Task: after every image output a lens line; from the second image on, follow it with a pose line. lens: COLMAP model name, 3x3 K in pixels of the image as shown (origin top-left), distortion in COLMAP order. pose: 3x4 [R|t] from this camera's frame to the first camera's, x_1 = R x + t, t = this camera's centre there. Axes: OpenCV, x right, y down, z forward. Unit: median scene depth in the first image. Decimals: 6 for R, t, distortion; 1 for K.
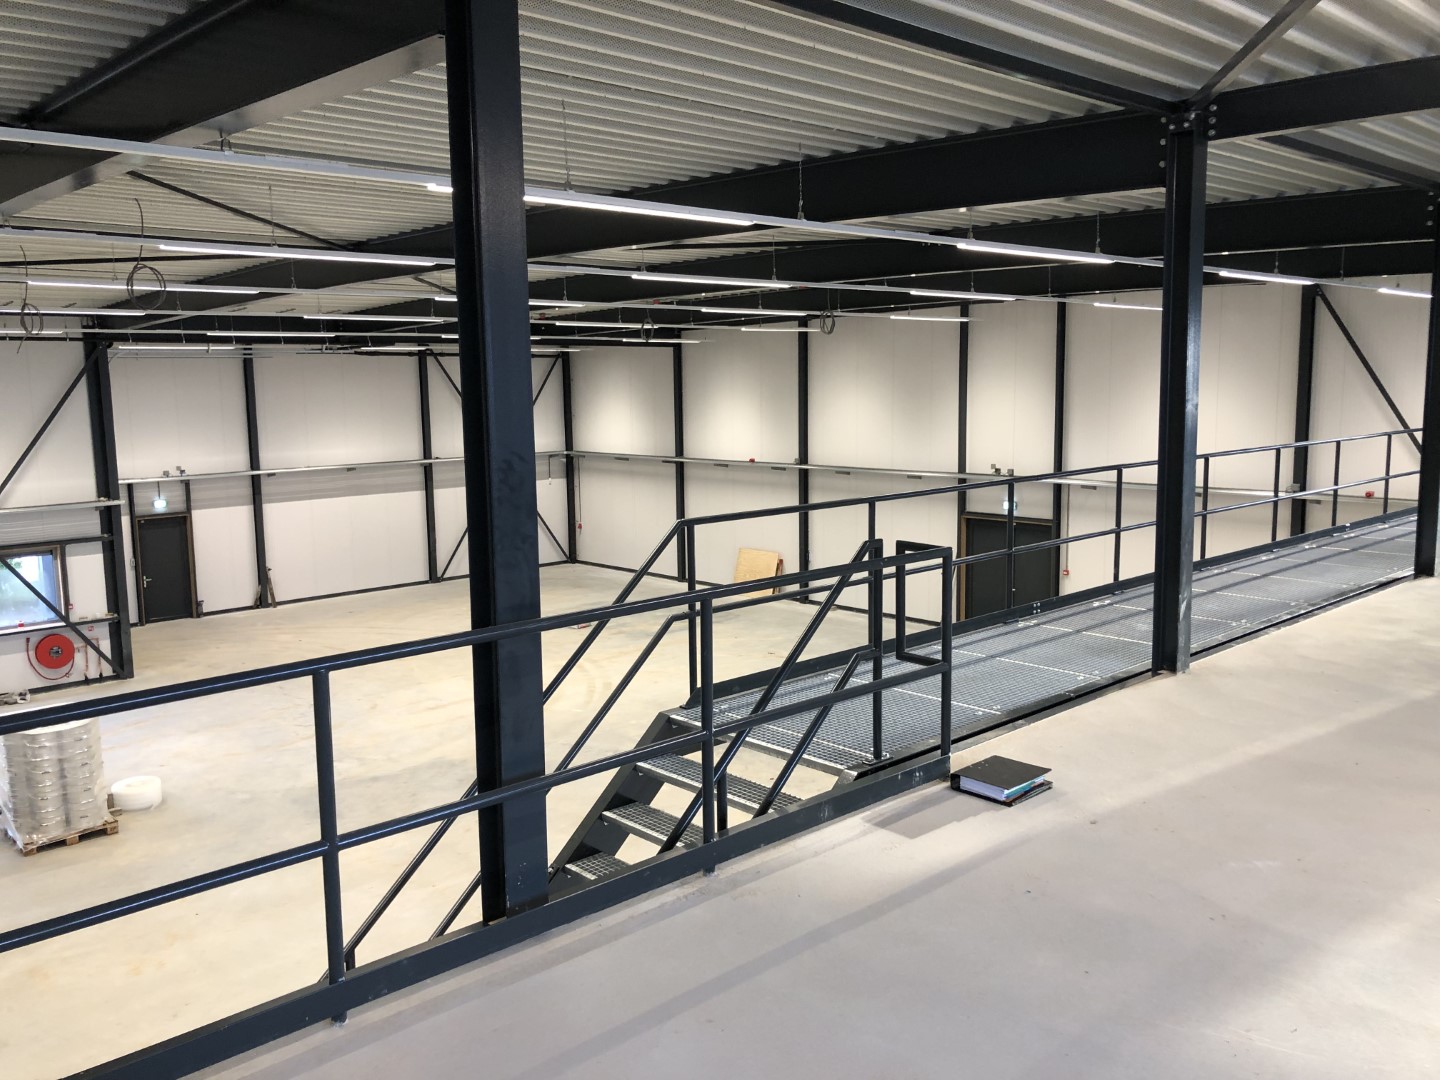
lens RADIAL K [[1177.2, 0, 708.1], [0, 1177.2, 528.1], [0, 0, 1]] dist [0.030893, -0.035727]
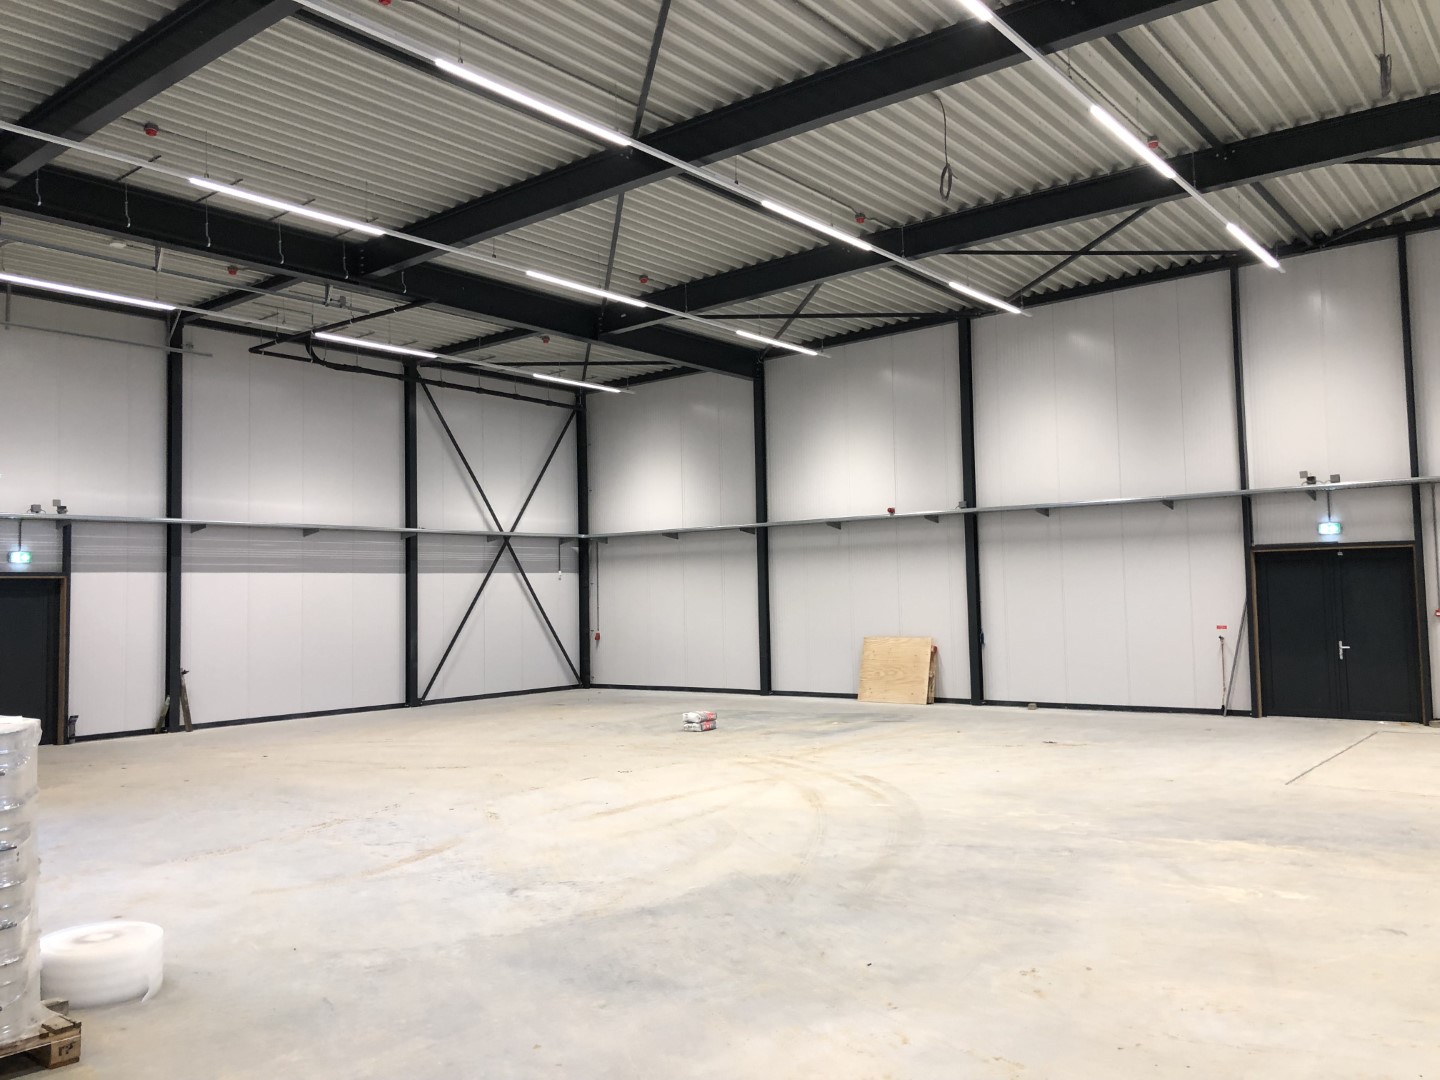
lens RADIAL K [[1177.2, 0, 711.6], [0, 1177.2, 546.4], [0, 0, 1]] dist [0.030893, -0.035727]
pose [[0.987523, 0.001723, 0.157467, -0.188547], [0.025825, 0.984630, -0.172731, 0.088367], [-0.155344, 0.174643, 0.972300, 0.309251]]
